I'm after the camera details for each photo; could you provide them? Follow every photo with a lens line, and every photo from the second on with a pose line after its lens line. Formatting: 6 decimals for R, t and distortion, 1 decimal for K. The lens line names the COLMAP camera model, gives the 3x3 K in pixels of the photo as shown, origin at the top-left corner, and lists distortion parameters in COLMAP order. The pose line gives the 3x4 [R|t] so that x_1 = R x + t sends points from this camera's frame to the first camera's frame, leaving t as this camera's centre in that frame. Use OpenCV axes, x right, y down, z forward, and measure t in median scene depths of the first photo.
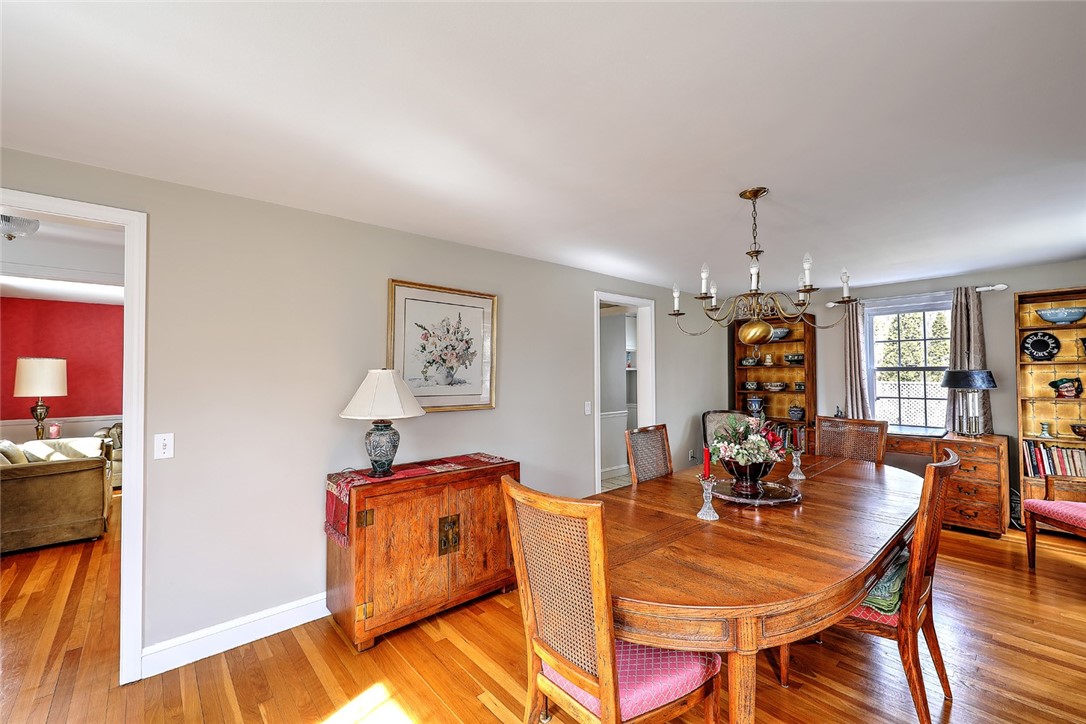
lens RADIAL K [[451.9, 0, 543.0], [0, 451.9, 362.0], [0, 0, 1]] dist [0.000550, 0.000078]
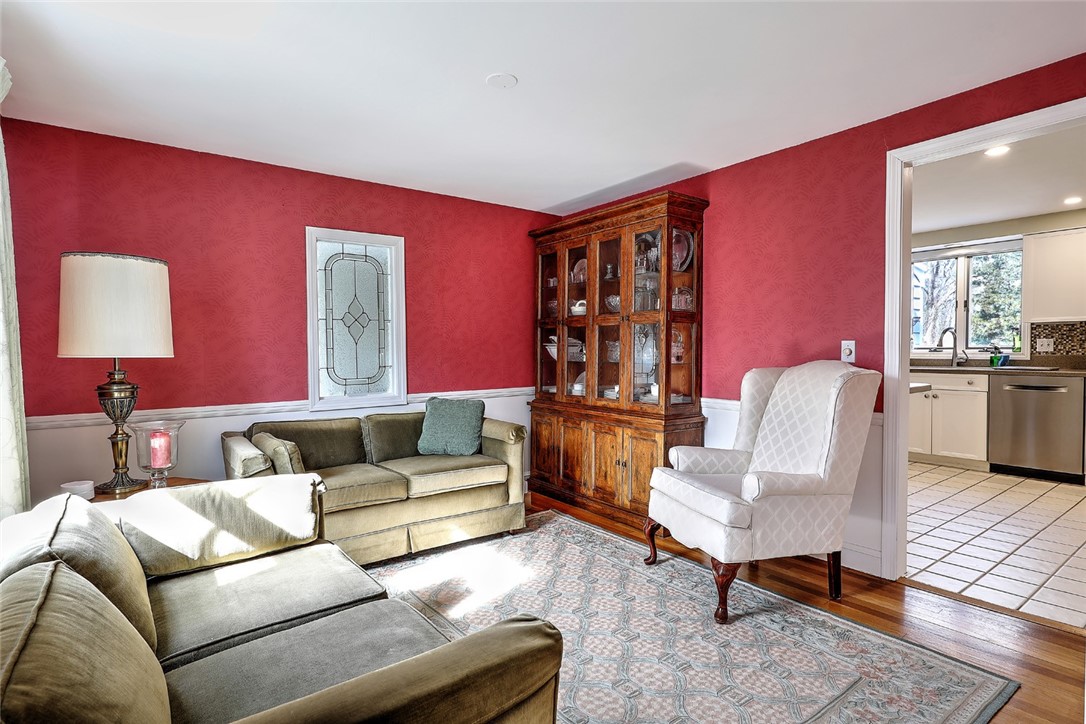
lens RADIAL K [[553.4, 0, 543.0], [0, 553.4, 362.0], [0, 0, 1]] dist [0.000269, -0.000127]
pose [[0.996713, 0.000058, -0.081016, -0.764849], [0.004204, 0.998615, 0.052435, 0.060166], [0.080907, -0.052603, 0.995333, 0.600945]]
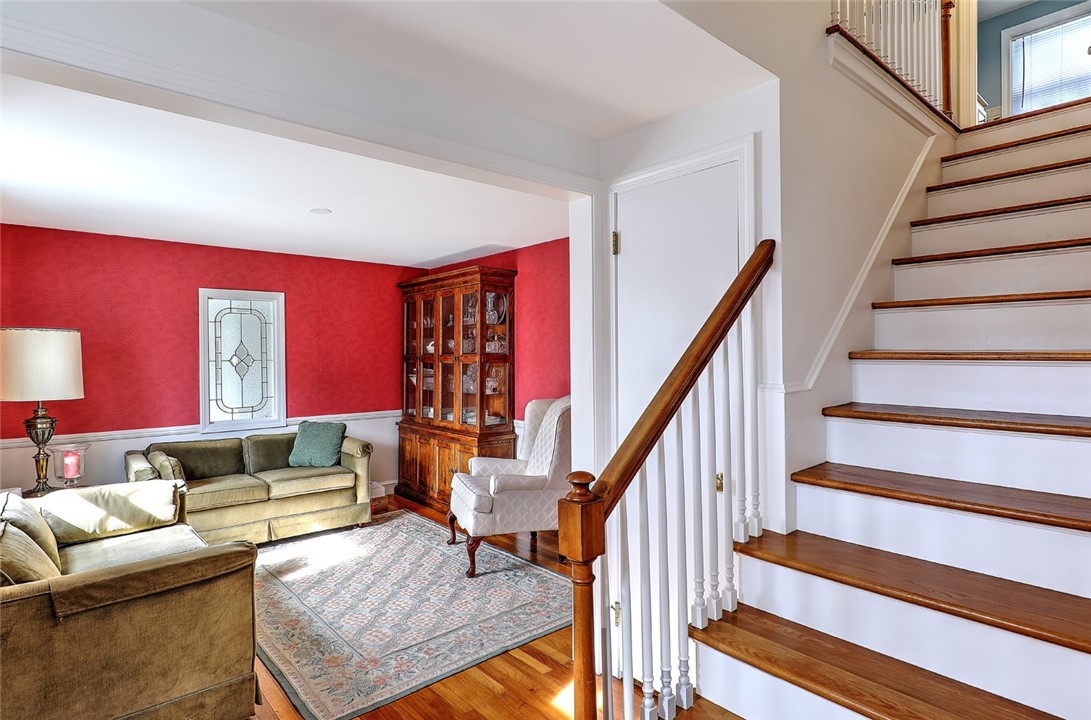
lens RADIAL K [[568.7, 0, 544.8], [0, 568.7, 358.6], [0, 0, 1]] dist [0.000260, -0.000895]
pose [[0.999928, -0.002886, -0.011620, -0.538525], [0.003247, 0.999507, 0.031212, 0.007866], [0.011524, -0.031248, 0.999445, 0.353563]]
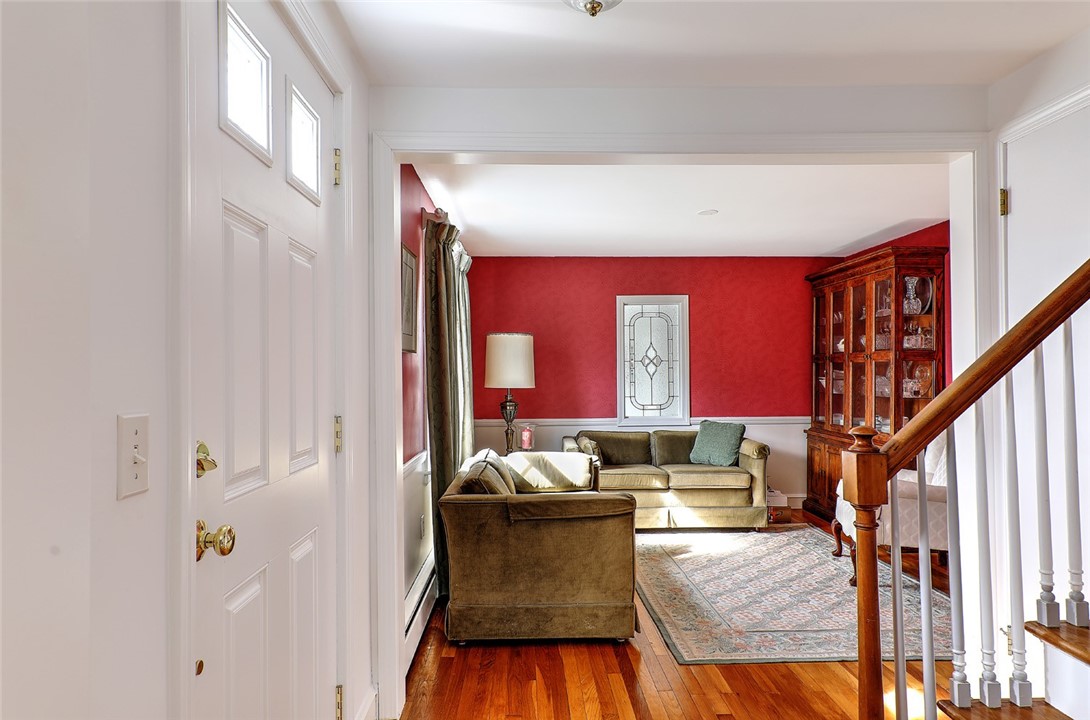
lens RADIAL K [[671.3, 0, 546.7], [0, 671.3, 365.8], [0, 0, 1]] dist [0.000833, 0.000670]
pose [[0.768783, -0.007832, -0.639462, -0.422927], [0.019006, 0.999763, 0.010604, 0.033520], [0.639227, -0.020306, 0.768750, 0.246814]]
